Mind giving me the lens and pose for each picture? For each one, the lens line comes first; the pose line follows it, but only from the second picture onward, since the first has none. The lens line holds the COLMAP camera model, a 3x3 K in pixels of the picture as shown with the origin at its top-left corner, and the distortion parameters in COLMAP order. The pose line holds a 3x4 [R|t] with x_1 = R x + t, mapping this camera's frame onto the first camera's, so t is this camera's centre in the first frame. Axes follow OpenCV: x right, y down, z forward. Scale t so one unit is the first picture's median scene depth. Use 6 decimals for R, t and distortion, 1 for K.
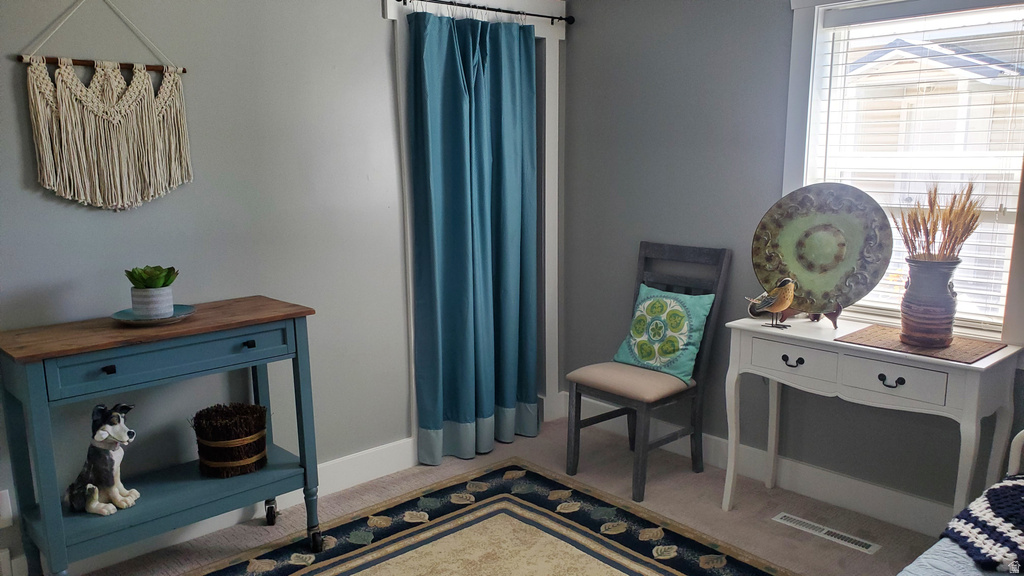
lens RADIAL K [[791.5, 0, 512.0], [0, 791.5, 288.0], [0, 0, 1]] dist [0.100479, -0.067250]
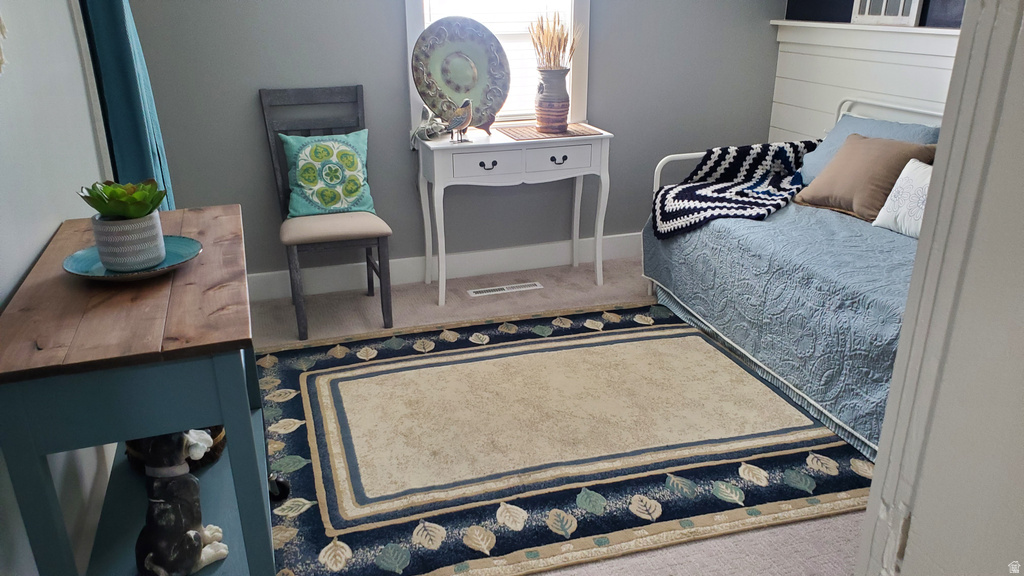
lens RADIAL K [[791.5, 0, 512.0], [0, 791.5, 288.0], [0, 0, 1]] dist [0.100479, -0.067250]
pose [[0.425310, -0.314322, 0.848713, -0.697098], [0.159681, 0.949105, 0.271482, -0.053410], [-0.890850, 0.020059, 0.453855, 0.372114]]
